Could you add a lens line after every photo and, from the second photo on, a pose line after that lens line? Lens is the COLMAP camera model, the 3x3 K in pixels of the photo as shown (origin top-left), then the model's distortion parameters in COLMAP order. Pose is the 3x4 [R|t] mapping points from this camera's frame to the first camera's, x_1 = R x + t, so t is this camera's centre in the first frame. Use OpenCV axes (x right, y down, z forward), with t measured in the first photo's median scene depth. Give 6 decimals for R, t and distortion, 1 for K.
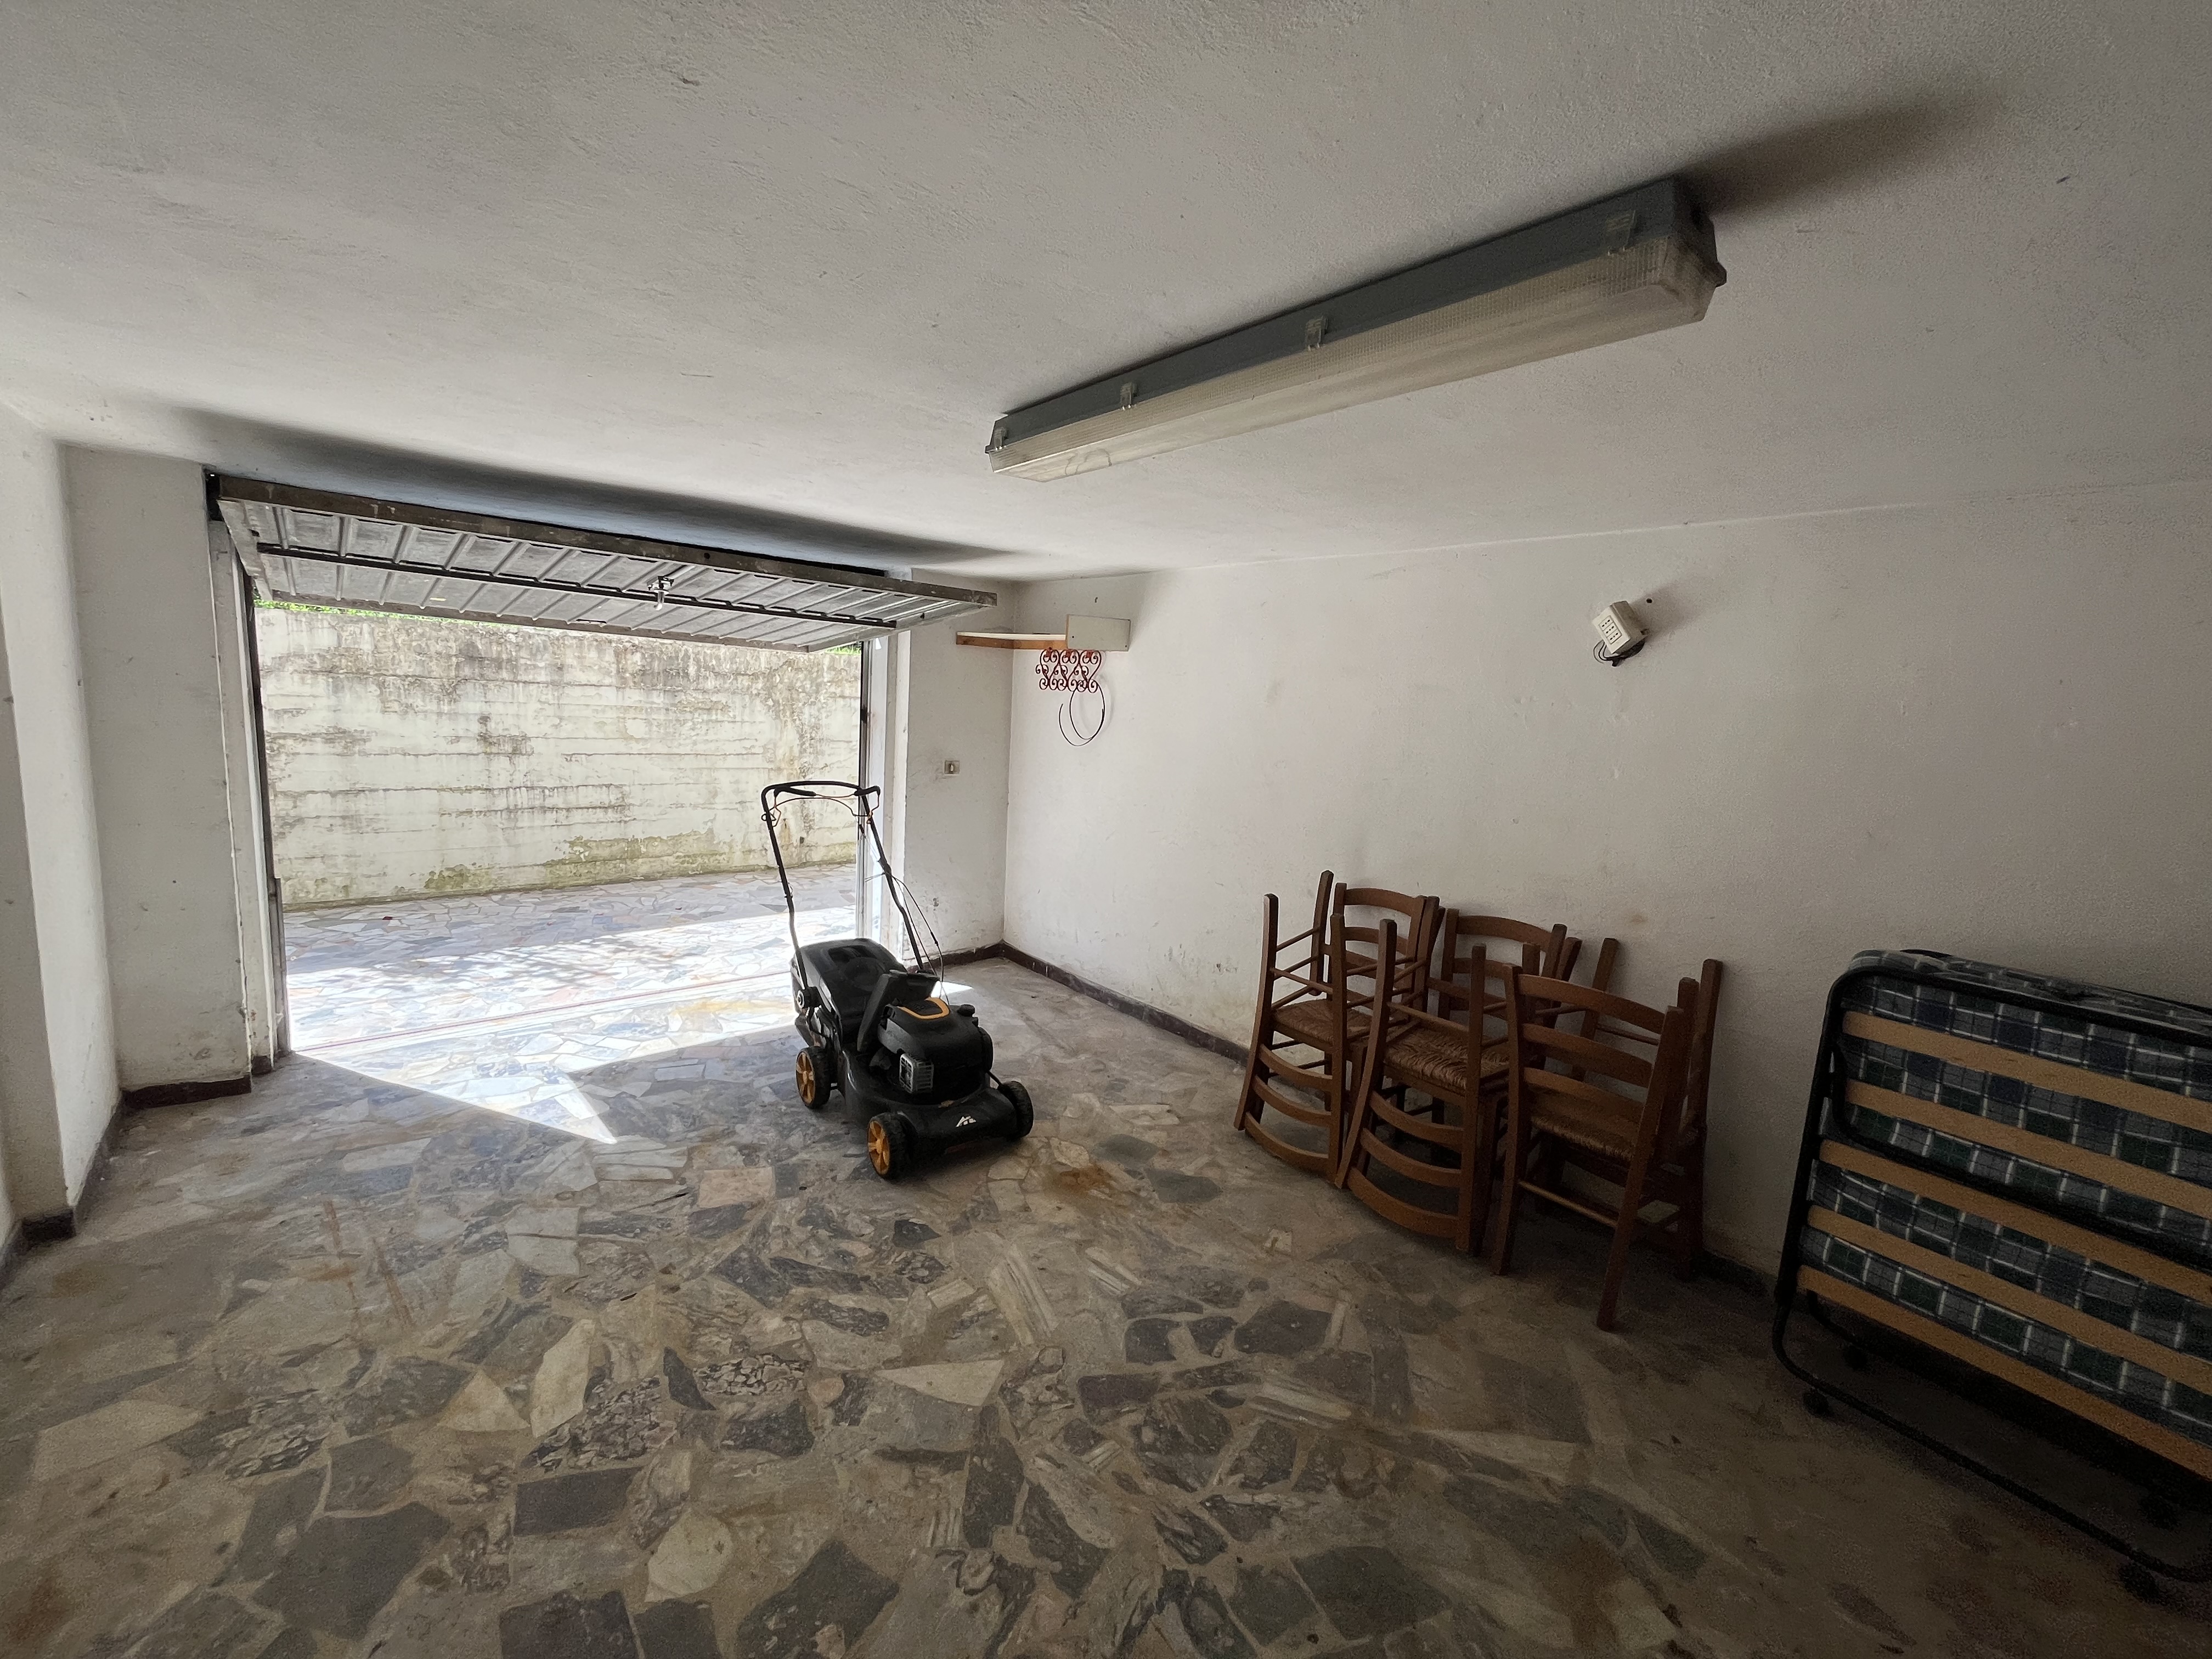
lens RADIAL K [[894.4, 0, 1113.2], [0, 894.4, 825.6], [0, 0, 1]] dist [-0.004670, 0.000044]
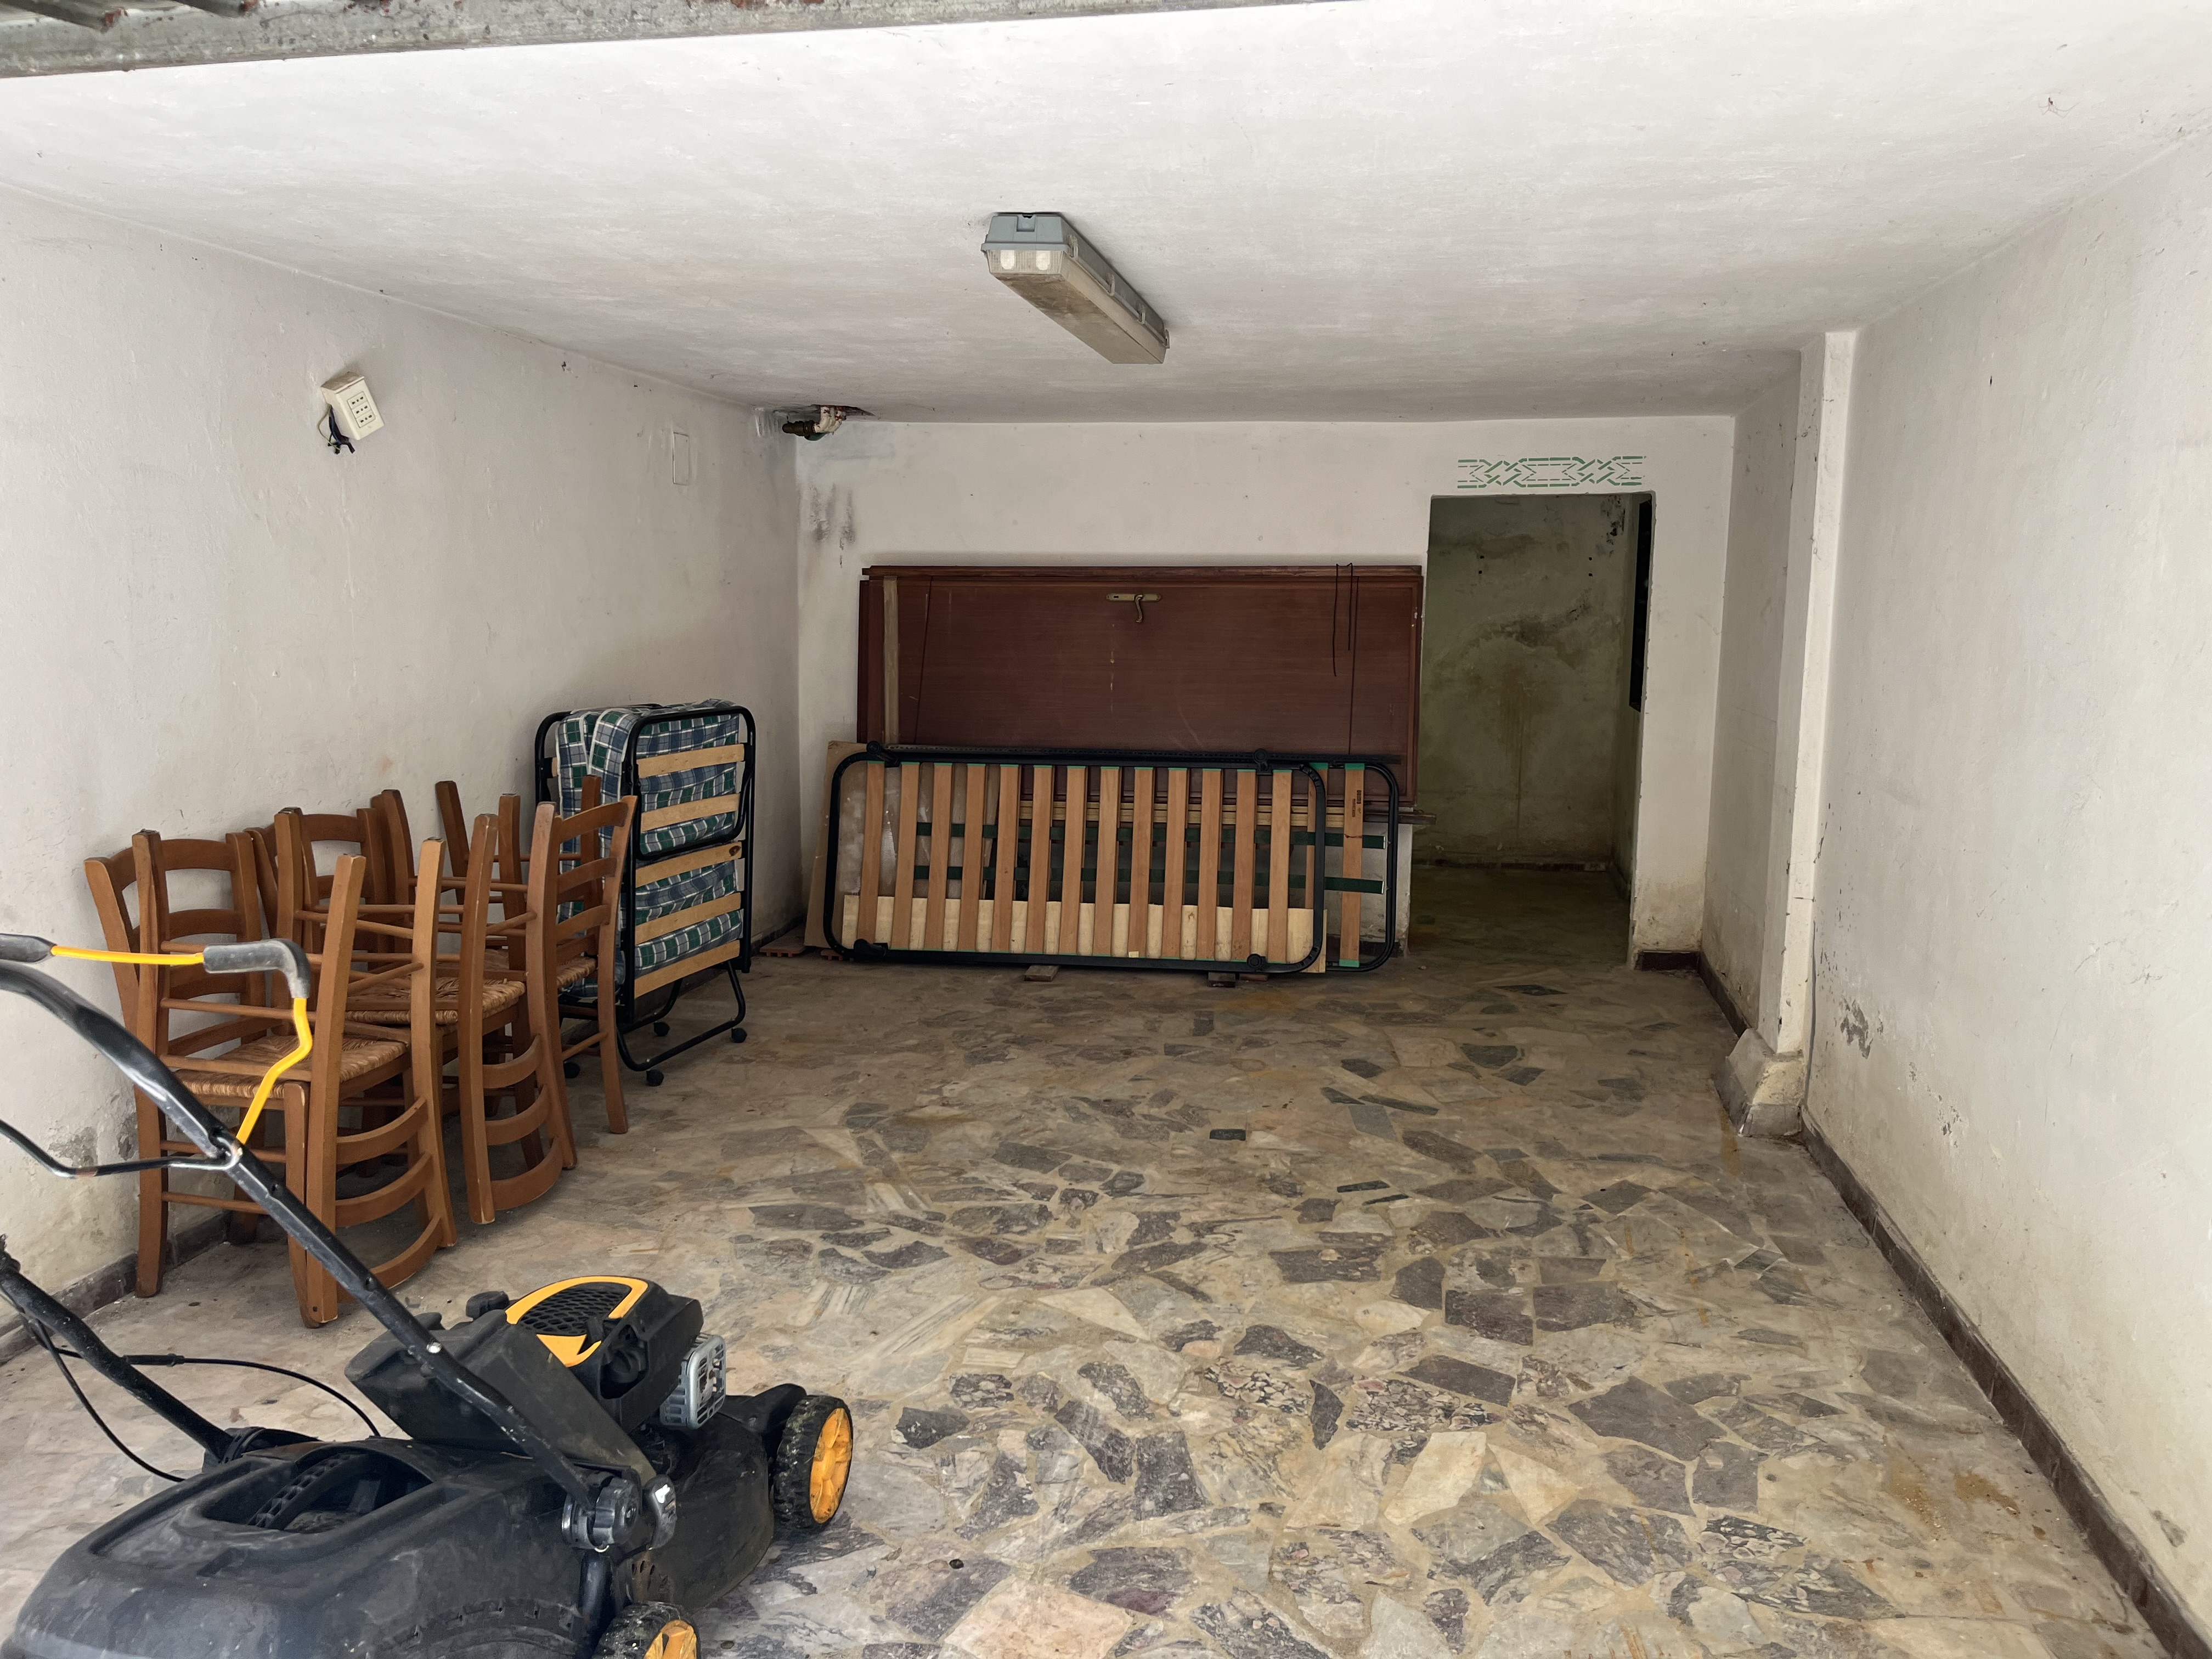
lens RADIAL K [[1681.0, 0, 1108.8], [0, 1681.0, 831.8], [0, 0, 1]] dist [0.051225, -0.078917]
pose [[-0.627052, -0.172926, 0.759540, -1.424278], [0.062181, 0.960826, 0.270088, -0.297275], [-0.776491, 0.216589, -0.591735, 1.936760]]
